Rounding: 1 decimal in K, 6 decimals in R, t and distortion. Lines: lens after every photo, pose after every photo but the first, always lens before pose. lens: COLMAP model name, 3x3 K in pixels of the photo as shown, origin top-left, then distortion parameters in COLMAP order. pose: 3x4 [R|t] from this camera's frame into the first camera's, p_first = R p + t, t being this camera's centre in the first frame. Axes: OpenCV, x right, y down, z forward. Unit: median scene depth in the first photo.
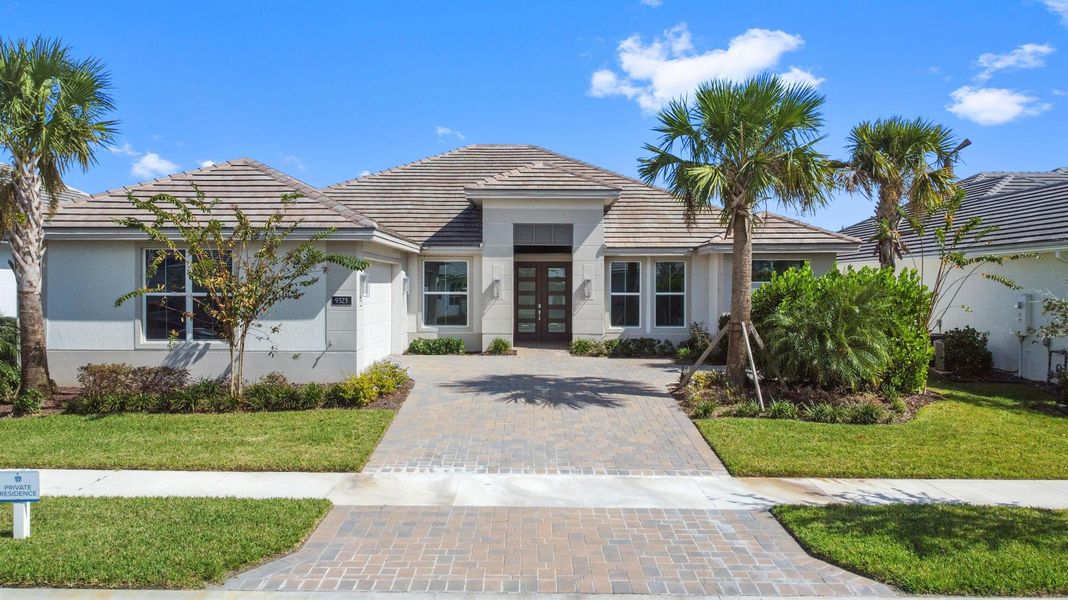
lens RADIAL K [[758.2, 0, 534.0], [0, 758.2, 300.0], [0, 0, 1]] dist [-0.004226, -0.005670]
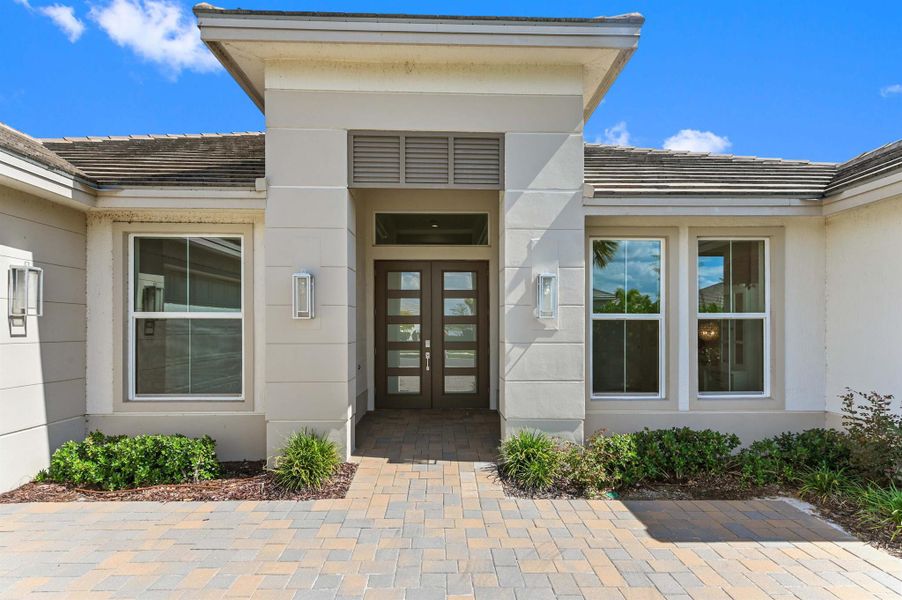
lens RADIAL K [[663.9, 0, 451.0], [0, 663.9, 300.0], [0, 0, 1]] dist [0.000963, -0.000256]
pose [[0.999797, -0.002299, 0.020039, 0.035588], [0.003269, 0.998818, -0.048505, 0.000355], [-0.019904, 0.048561, 0.998622, 1.352594]]
